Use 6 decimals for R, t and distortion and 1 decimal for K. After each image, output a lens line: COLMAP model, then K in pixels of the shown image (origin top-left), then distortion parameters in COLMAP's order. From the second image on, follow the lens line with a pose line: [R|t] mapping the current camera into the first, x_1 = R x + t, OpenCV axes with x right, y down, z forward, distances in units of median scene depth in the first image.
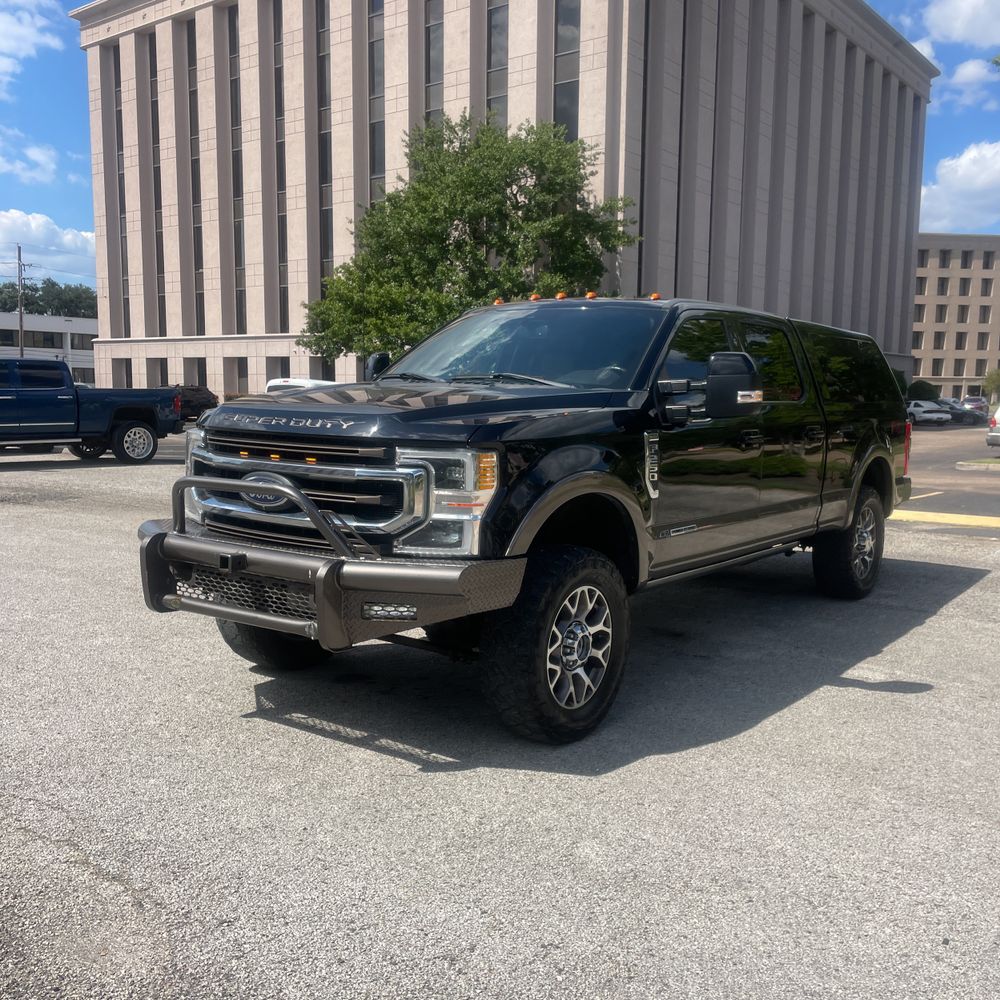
lens RADIAL K [[1017.0, 0, 505.6], [0, 1017.0, 488.2], [0, 0, 1]] dist [0.093457, -0.132760]
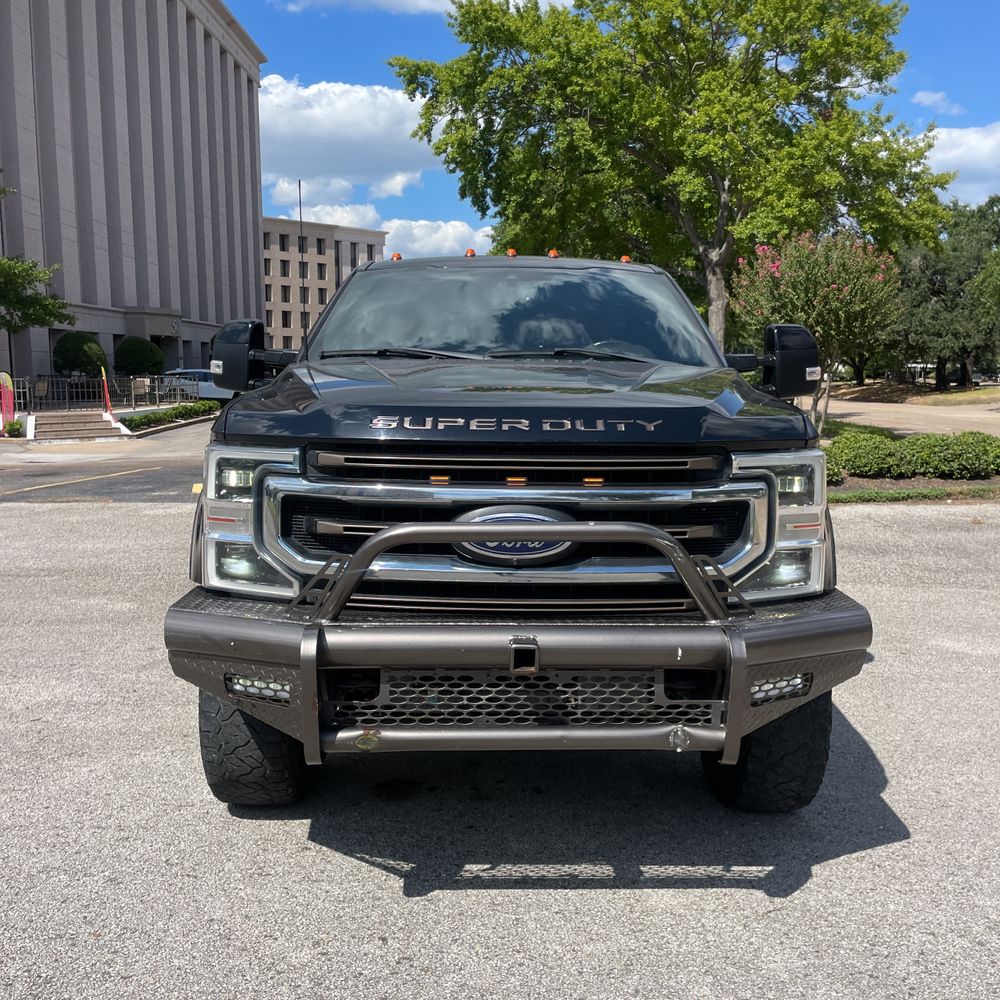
lens RADIAL K [[1017.0, 0, 505.6], [0, 1017.0, 488.2], [0, 0, 1]] dist [0.093457, -0.132760]
pose [[0.801506, -0.079394, 0.592692, -0.073090], [0.066424, 0.996834, 0.043706, -0.006464], [-0.594286, 0.004338, 0.804242, 0.059460]]
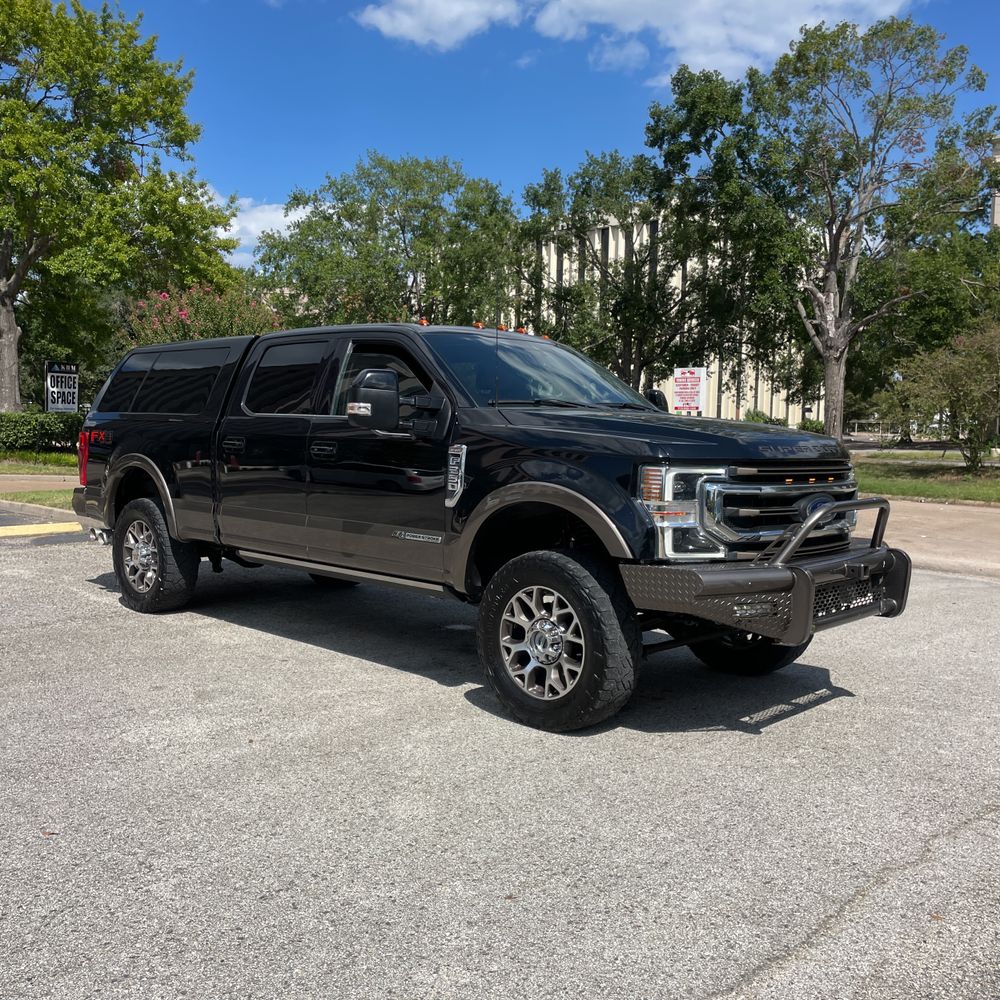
lens RADIAL K [[1017.0, 0, 505.6], [0, 1017.0, 488.2], [0, 0, 1]] dist [0.093457, -0.132760]
pose [[0.128043, -0.076784, 0.988792, -0.168697], [0.077617, 0.994716, 0.067193, -0.015006], [-0.988727, 0.068143, 0.133326, 0.142299]]
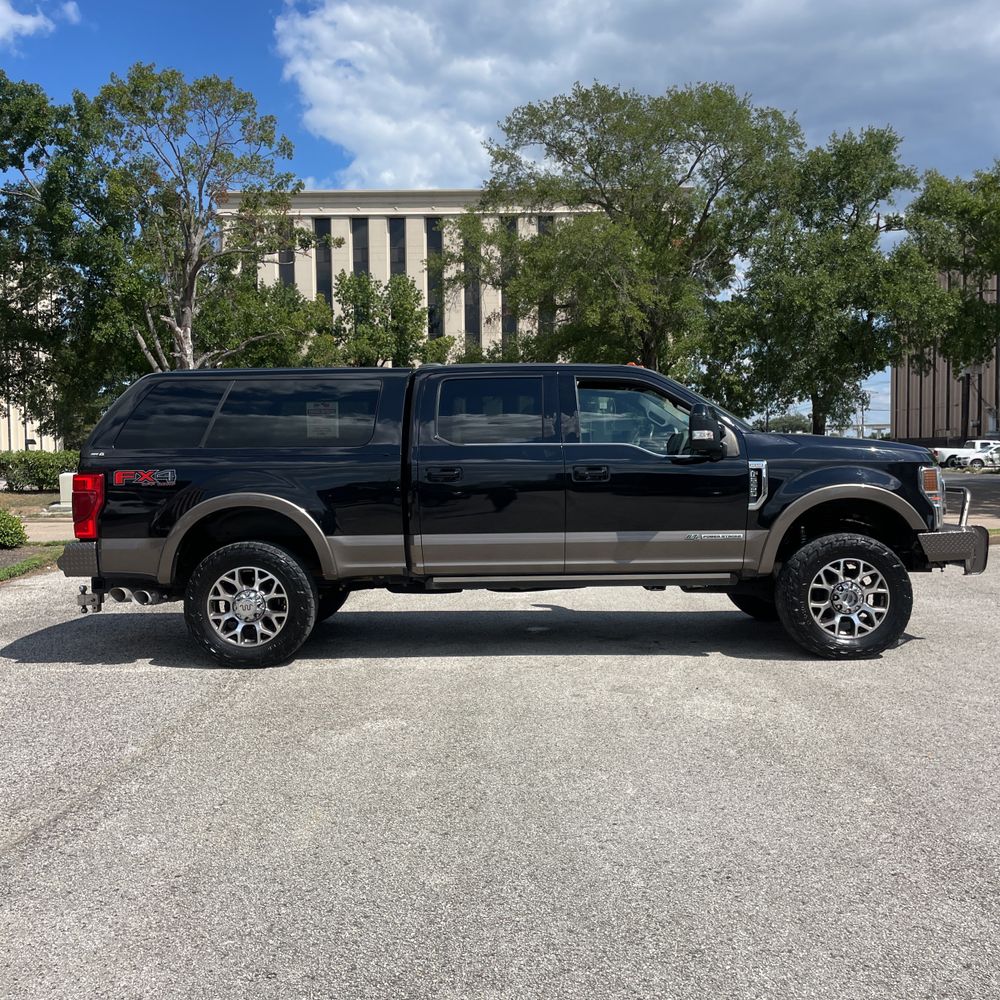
lens RADIAL K [[1017.0, 0, 505.6], [0, 1017.0, 488.2], [0, 0, 1]] dist [0.093457, -0.132760]
pose [[-0.604733, -0.033435, 0.795726, -0.149672], [0.077519, 0.991903, 0.100590, -0.029671], [-0.792647, 0.122514, -0.597245, 0.317225]]
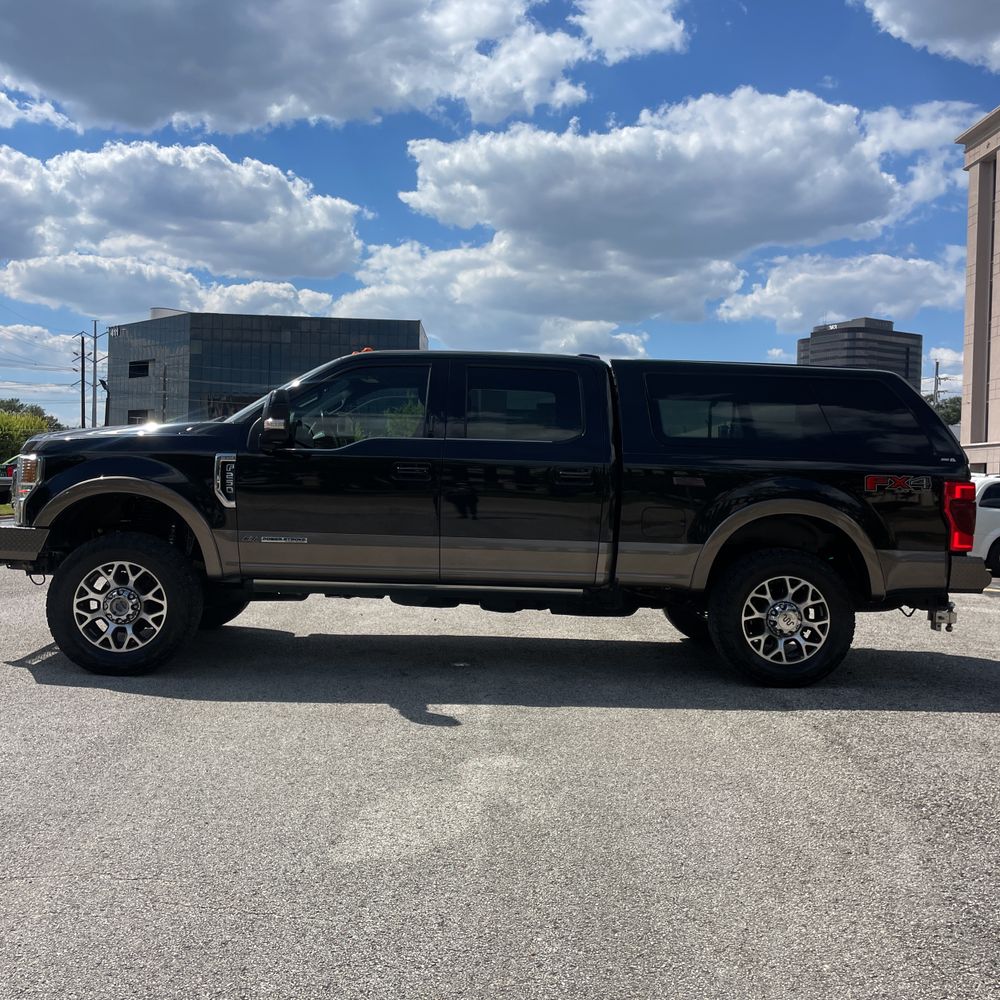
lens RADIAL K [[1015.6, 0, 505.3], [0, 1015.6, 491.2], [0, 0, 1]] dist [0.076159, -0.104876]
pose [[0.615503, 0.009362, -0.788079, 0.184640], [-0.093936, 0.993673, -0.061561, 0.004927], [0.782517, 0.111920, 0.612488, 0.069267]]
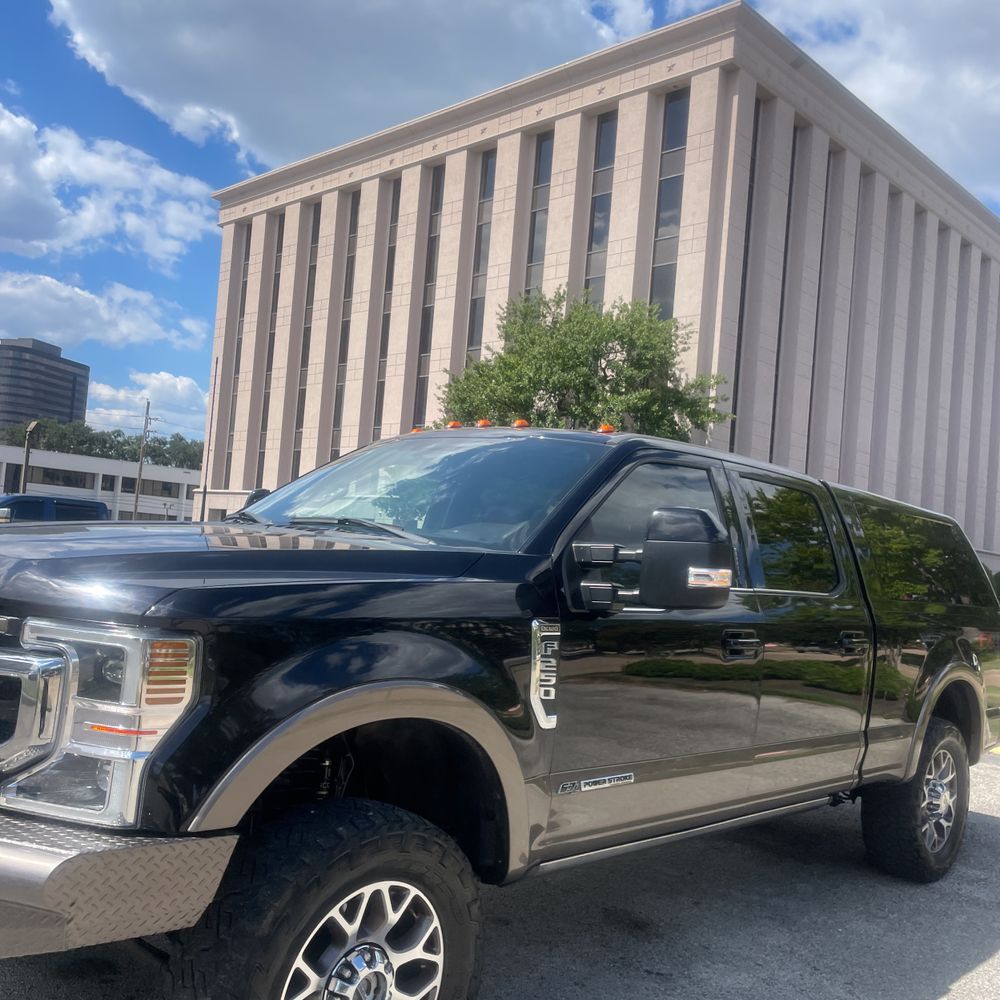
lens RADIAL K [[1002.9, 0, 486.3], [0, 1002.9, 498.4], [0, 0, 1]] dist [0.122543, -0.181545]
pose [[0.990671, 0.059853, -0.122426, 0.024462], [-0.078403, 0.985140, -0.152815, -0.004411], [0.111460, 0.160988, 0.980642, 0.050947]]
